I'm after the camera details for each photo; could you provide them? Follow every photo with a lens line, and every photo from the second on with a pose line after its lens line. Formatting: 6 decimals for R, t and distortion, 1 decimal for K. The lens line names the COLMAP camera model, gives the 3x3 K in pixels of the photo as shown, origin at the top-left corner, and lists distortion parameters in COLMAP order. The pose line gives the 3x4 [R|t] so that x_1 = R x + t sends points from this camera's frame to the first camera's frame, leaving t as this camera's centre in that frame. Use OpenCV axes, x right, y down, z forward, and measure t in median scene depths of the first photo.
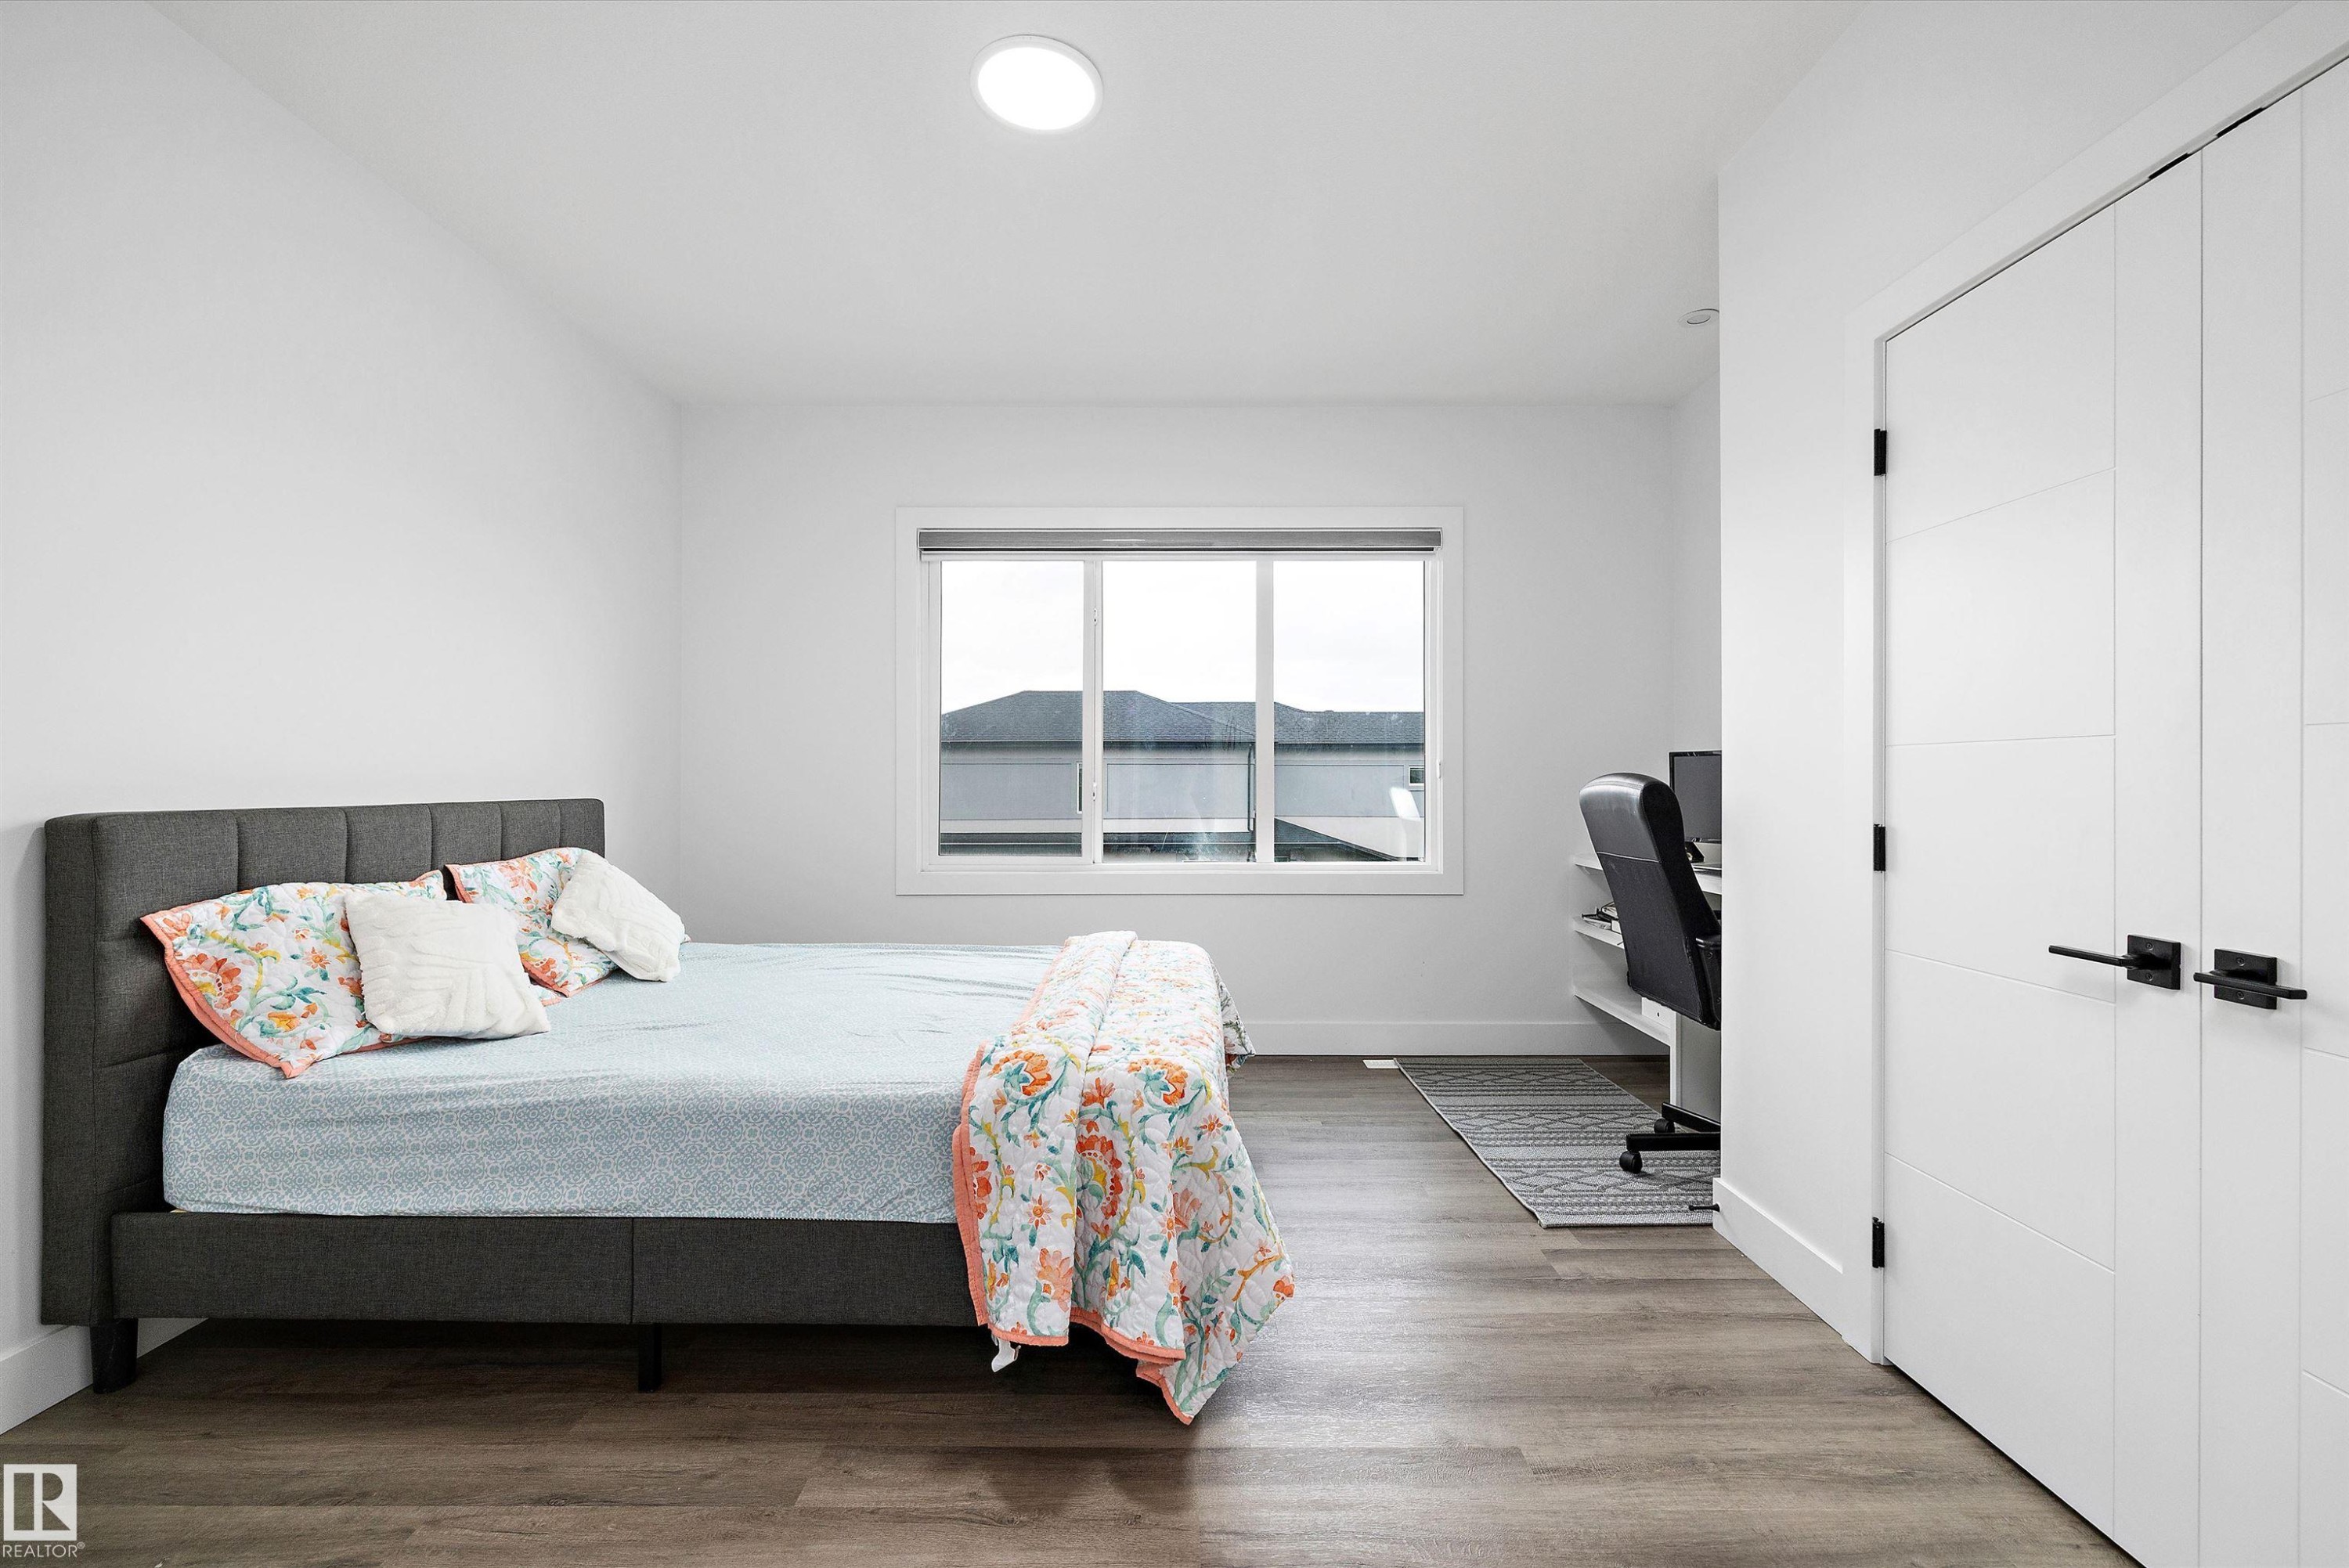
lens RADIAL K [[999.7, 0, 1180.9], [0, 999.7, 780.6], [0, 0, 1]] dist [0.000262, -0.000362]
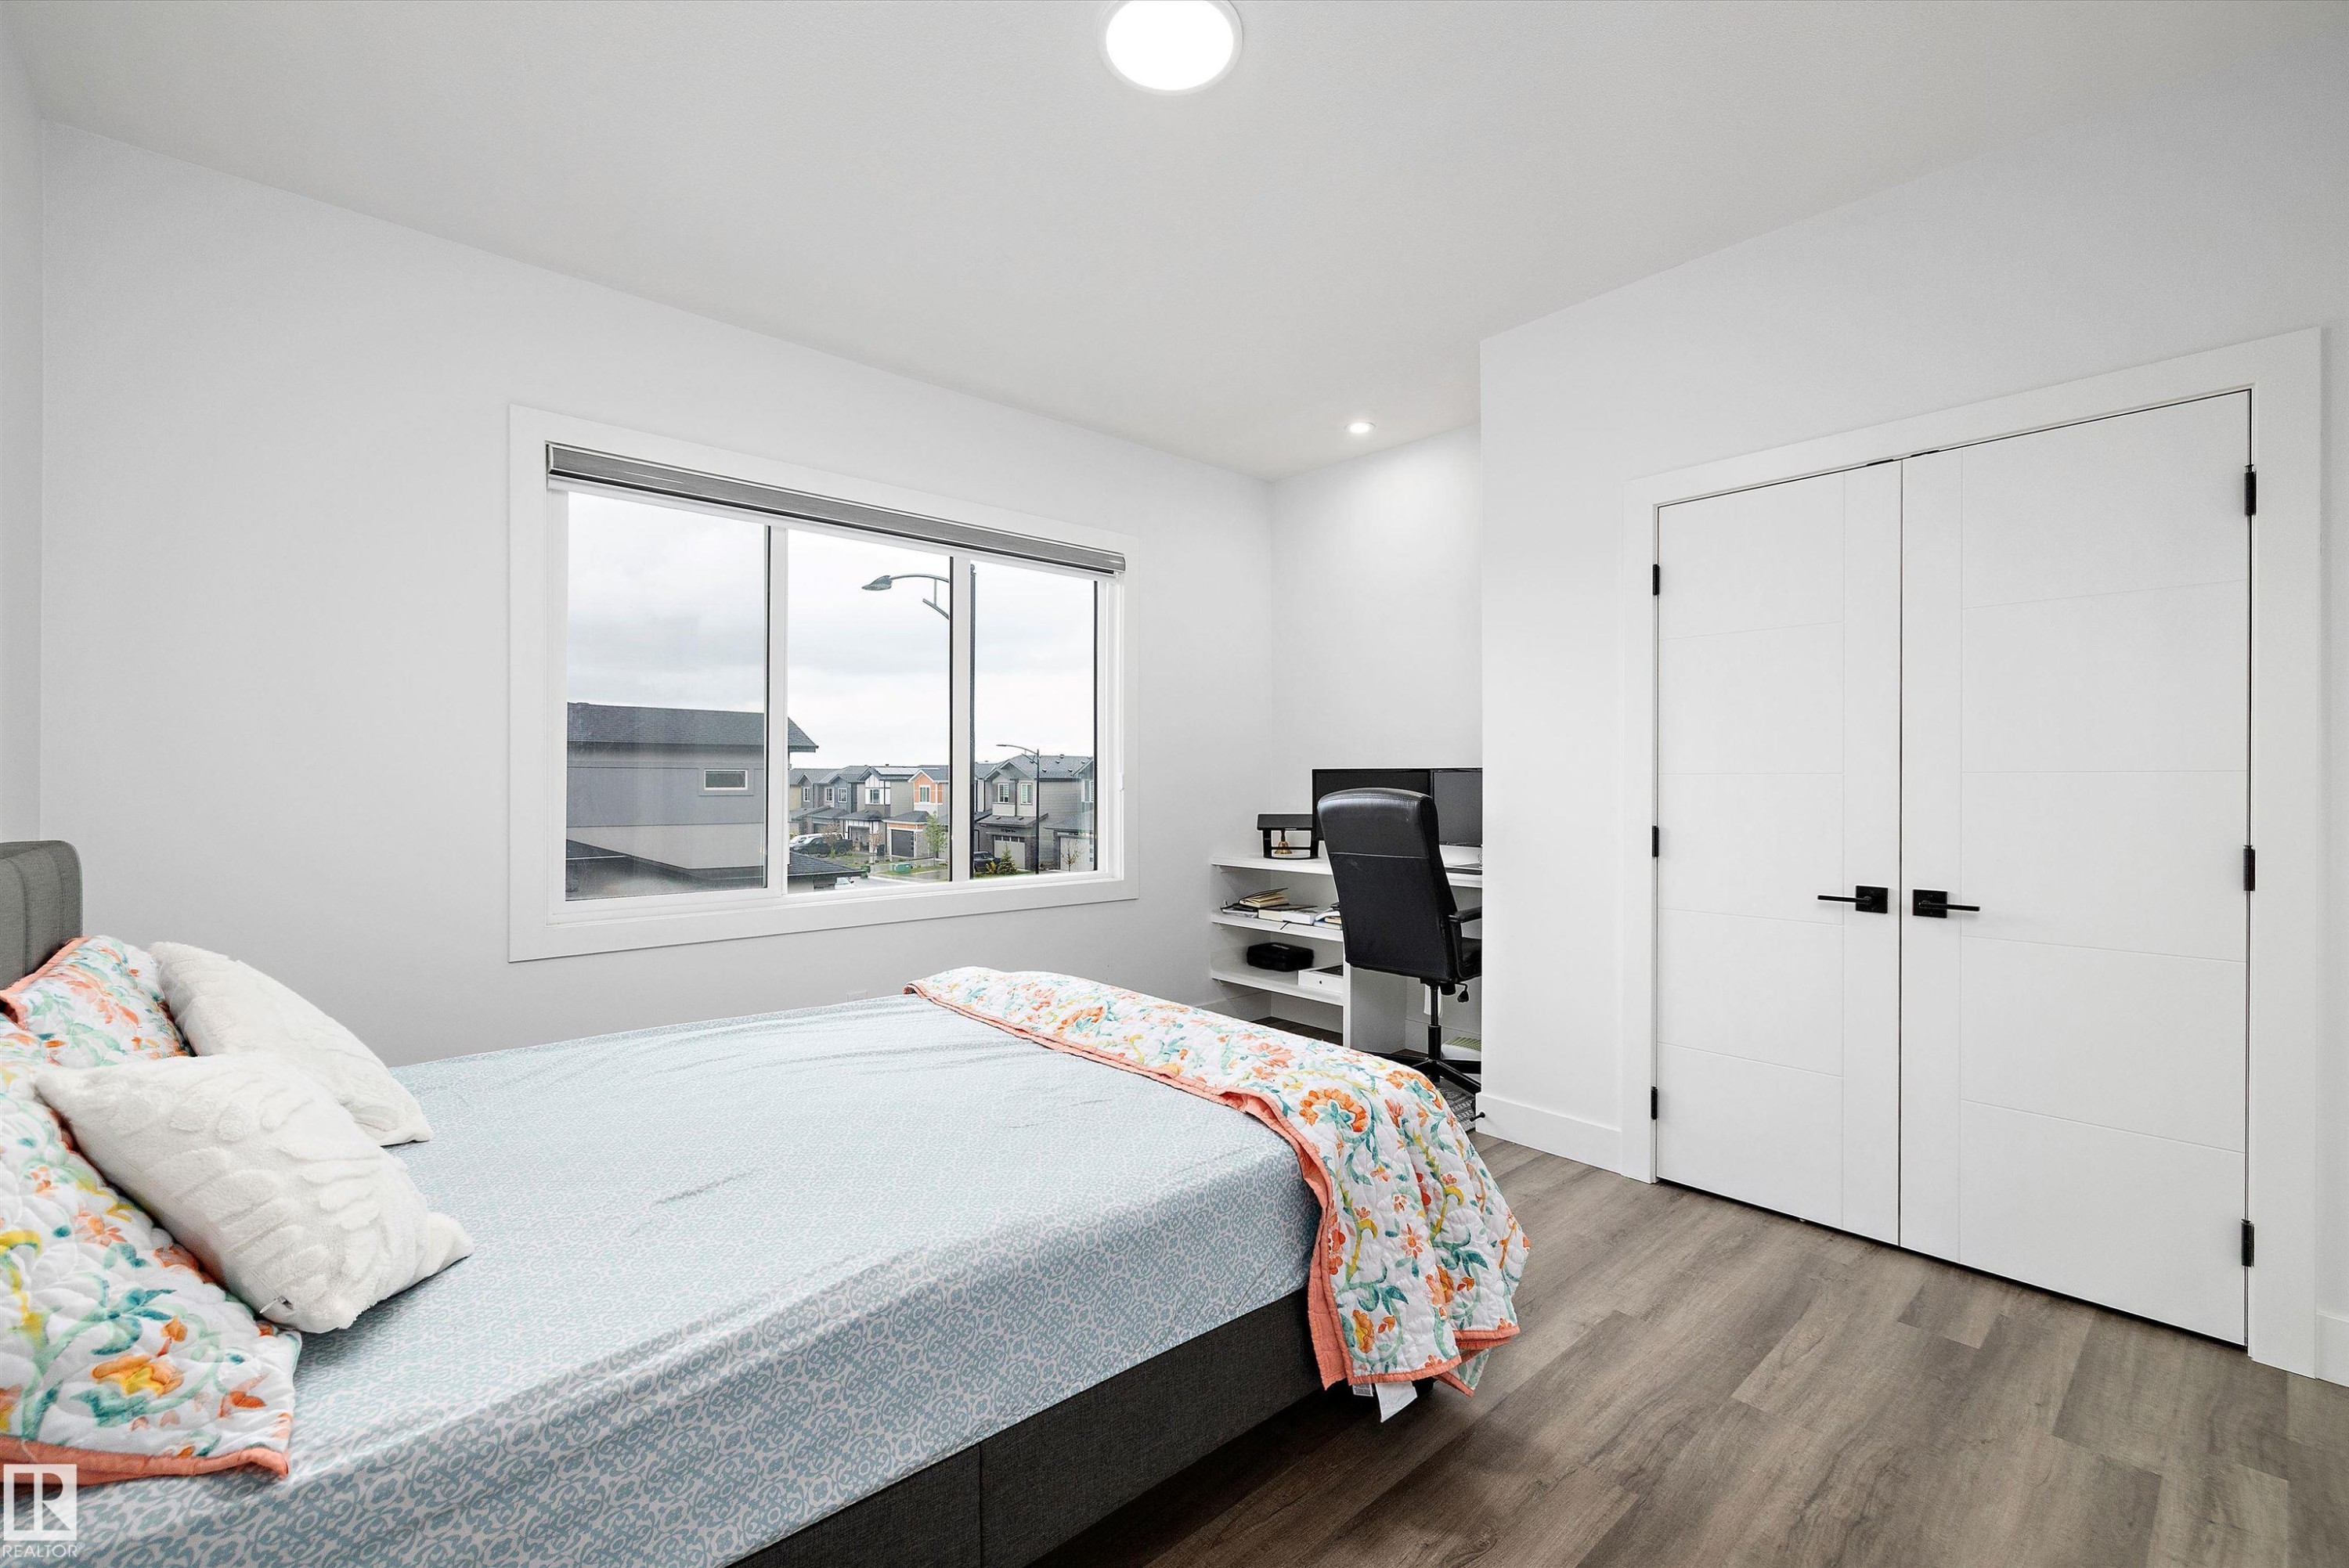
lens RADIAL K [[999.7, 0, 1180.9], [0, 999.7, 780.6], [0, 0, 1]] dist [0.000262, -0.000362]
pose [[0.741510, 0.001870, 0.670939, -0.912476], [-0.000586, 0.999998, -0.002139, -0.022654], [-0.670942, 0.001192, 0.741509, 0.388971]]
